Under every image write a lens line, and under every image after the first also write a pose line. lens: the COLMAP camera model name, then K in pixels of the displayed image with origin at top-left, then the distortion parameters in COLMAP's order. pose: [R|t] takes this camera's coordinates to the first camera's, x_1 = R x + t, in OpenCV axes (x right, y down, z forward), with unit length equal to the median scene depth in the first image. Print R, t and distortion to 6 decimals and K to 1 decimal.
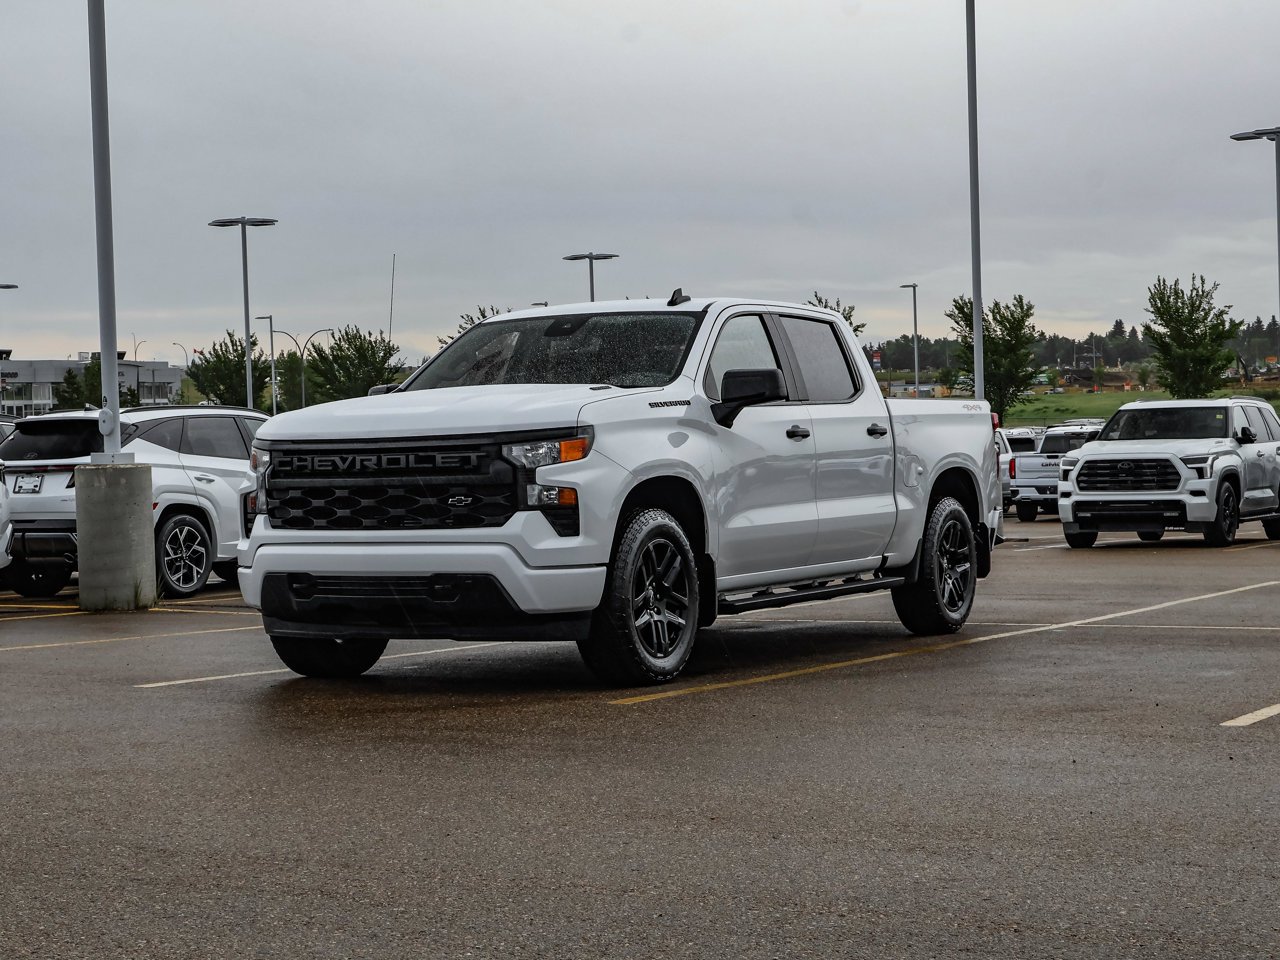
lens RADIAL K [[2498.8, 0, 640.0], [0, 2498.8, 480.0], [0, 0, 1]] dist [-0.376765, 2.665265]
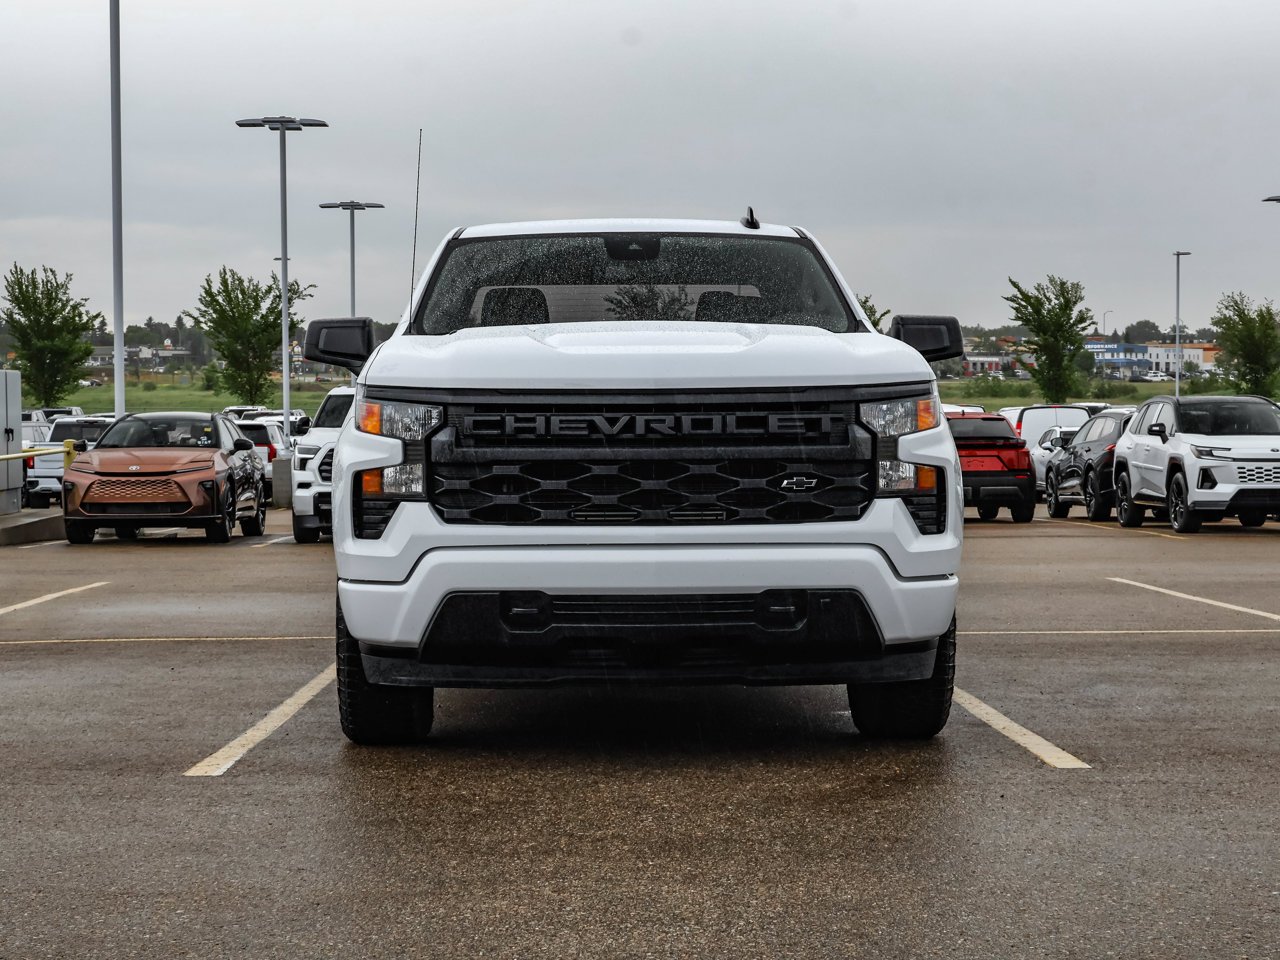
lens RADIAL K [[2363.0, 0, 716.3], [0, 2363.0, 478.8], [0, 0, 1]] dist [0.036713, -0.170159]
pose [[0.847484, 0.008657, 0.530751, -0.423700], [-0.009483, 0.999954, -0.001168, 0.007874], [-0.530737, -0.004044, 0.847527, 0.441674]]
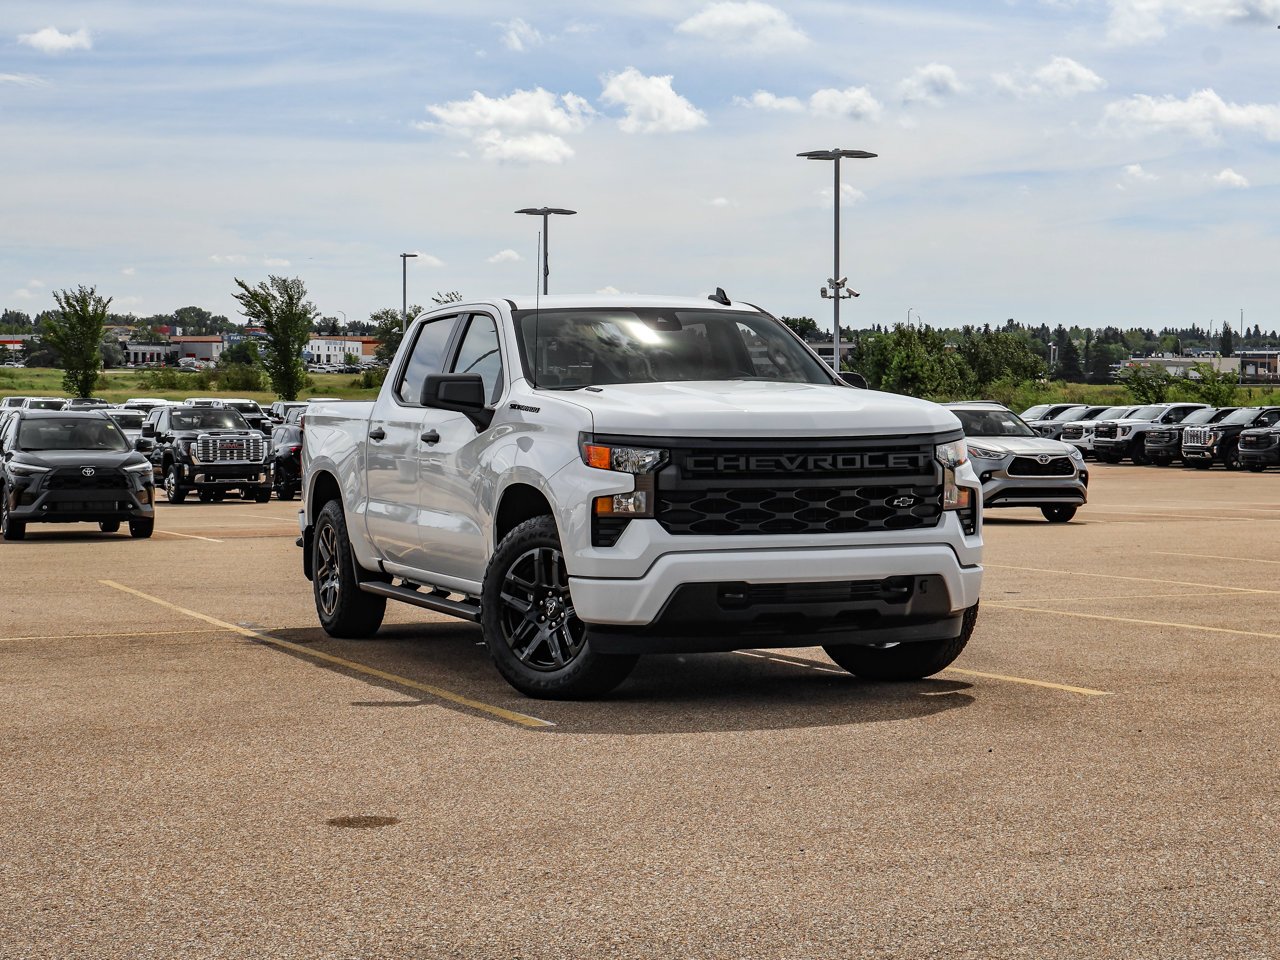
lens RADIAL K [[2304.8, 0, 640.0], [0, 2304.8, 480.0], [0, 0, 1]] dist [-0.044076, -0.204315]
pose [[0.640569, -0.002159, 0.767897, -0.809647], [-0.000413, 0.999995, 0.003156, -0.003097], [-0.767900, -0.002339, 0.640565, 0.479012]]
